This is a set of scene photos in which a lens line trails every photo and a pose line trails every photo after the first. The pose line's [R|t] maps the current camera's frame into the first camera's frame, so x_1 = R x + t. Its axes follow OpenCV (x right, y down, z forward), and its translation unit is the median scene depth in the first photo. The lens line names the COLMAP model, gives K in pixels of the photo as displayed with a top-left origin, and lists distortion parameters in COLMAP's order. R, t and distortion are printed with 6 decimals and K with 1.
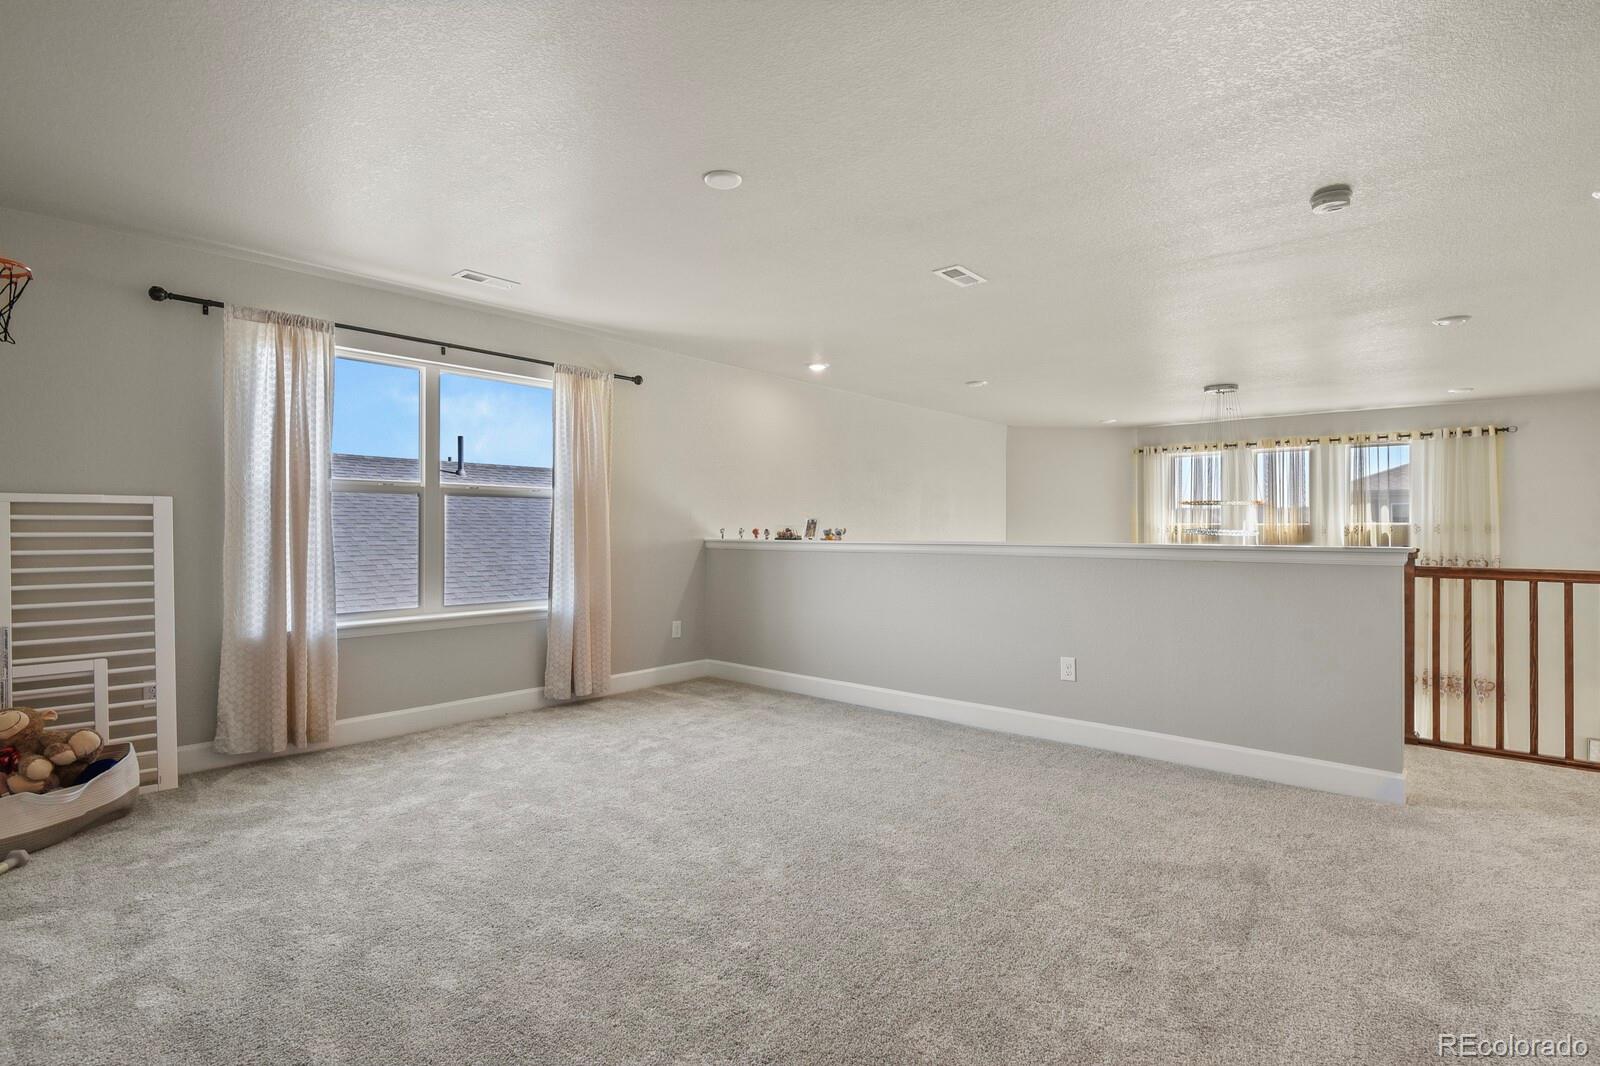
lens RADIAL K [[796.4, 0, 808.3], [0, 796.4, 528.4], [0, 0, 1]] dist [-0.004854, -0.002050]
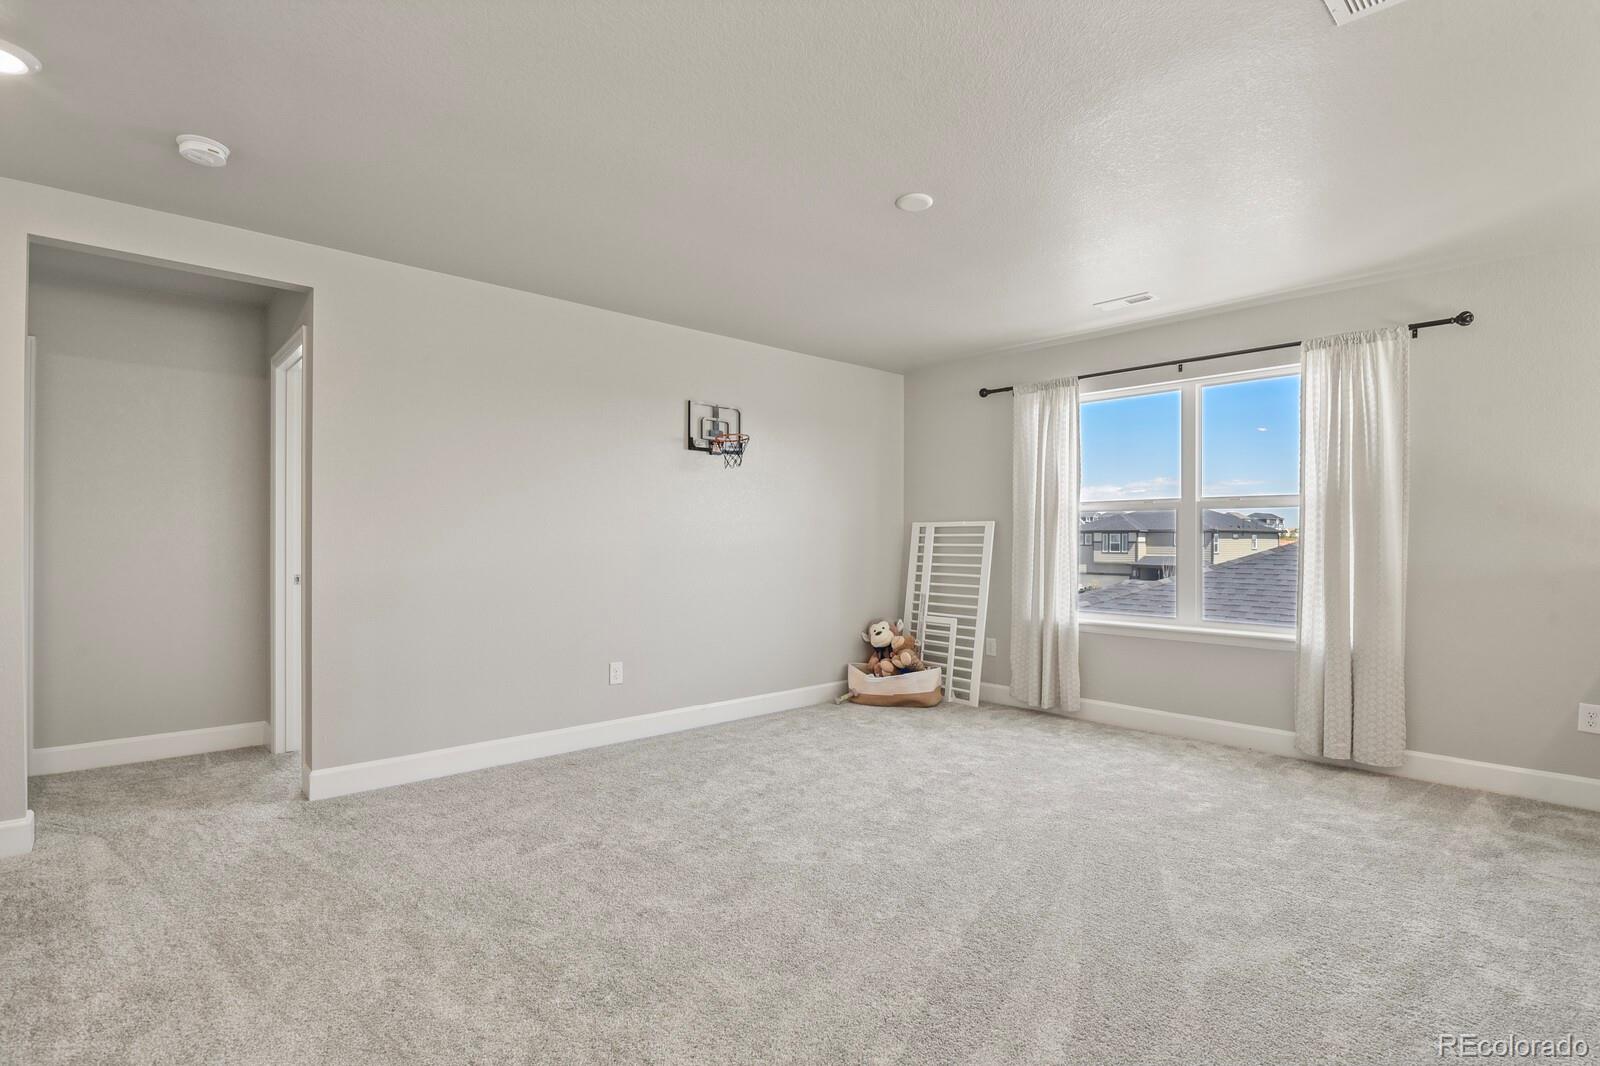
lens RADIAL K [[781.5, 0, 801.7], [0, 781.5, 536.9], [0, 0, 1]] dist [-0.003533, -0.001566]
pose [[-0.121905, -0.004913, -0.992530, 0.661318], [-0.002440, 0.999986, -0.004650, -0.000930], [0.992539, 0.001855, -0.121915, 0.715645]]
